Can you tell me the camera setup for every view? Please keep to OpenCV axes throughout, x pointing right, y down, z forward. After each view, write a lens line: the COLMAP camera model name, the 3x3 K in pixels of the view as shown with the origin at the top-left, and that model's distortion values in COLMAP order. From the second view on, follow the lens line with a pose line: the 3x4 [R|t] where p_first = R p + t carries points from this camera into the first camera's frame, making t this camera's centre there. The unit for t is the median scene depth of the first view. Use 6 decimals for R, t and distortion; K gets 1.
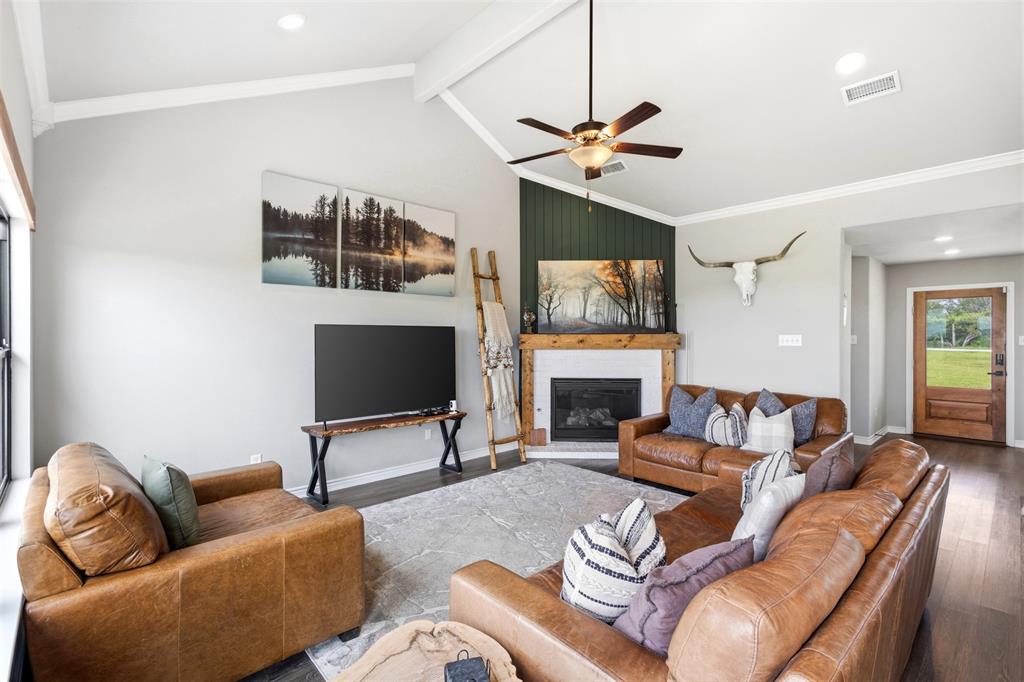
lens RADIAL K [[468.8, 0, 510.8], [0, 468.8, 338.7], [0, 0, 1]] dist [0.009608, -0.002126]
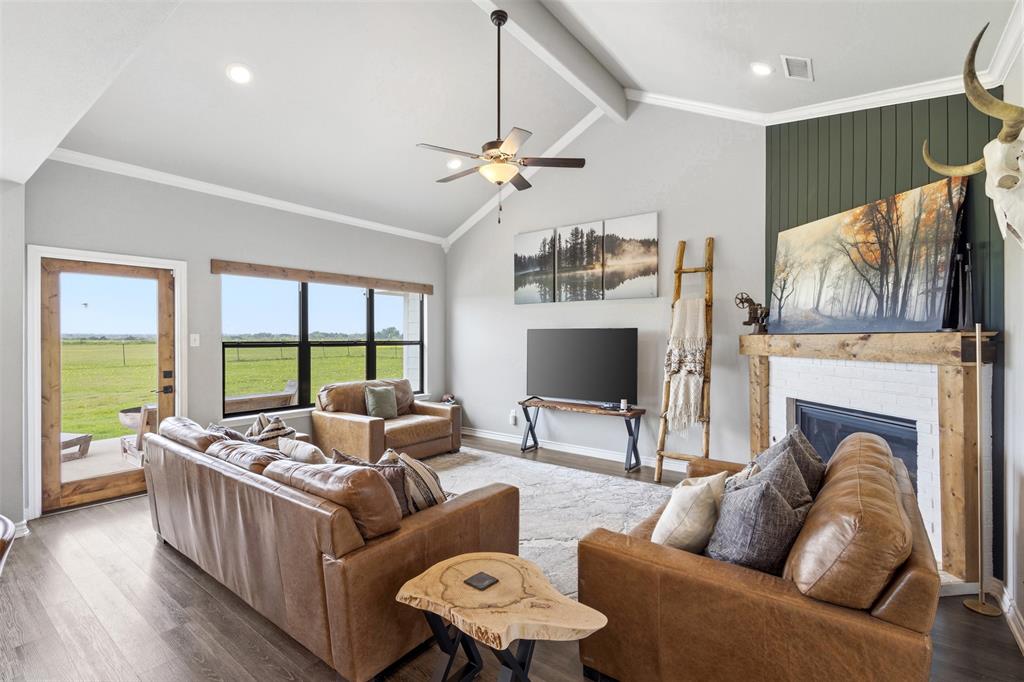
lens RADIAL K [[468.8, 0, 511.0], [0, 468.8, 337.8], [0, 0, 1]] dist [0.009608, -0.002126]
pose [[0.164666, 0.000260, -0.986349, 0.827737], [-0.008018, 0.999967, -0.001075, -0.001121], [0.986317, 0.008085, 0.164663, 0.562164]]
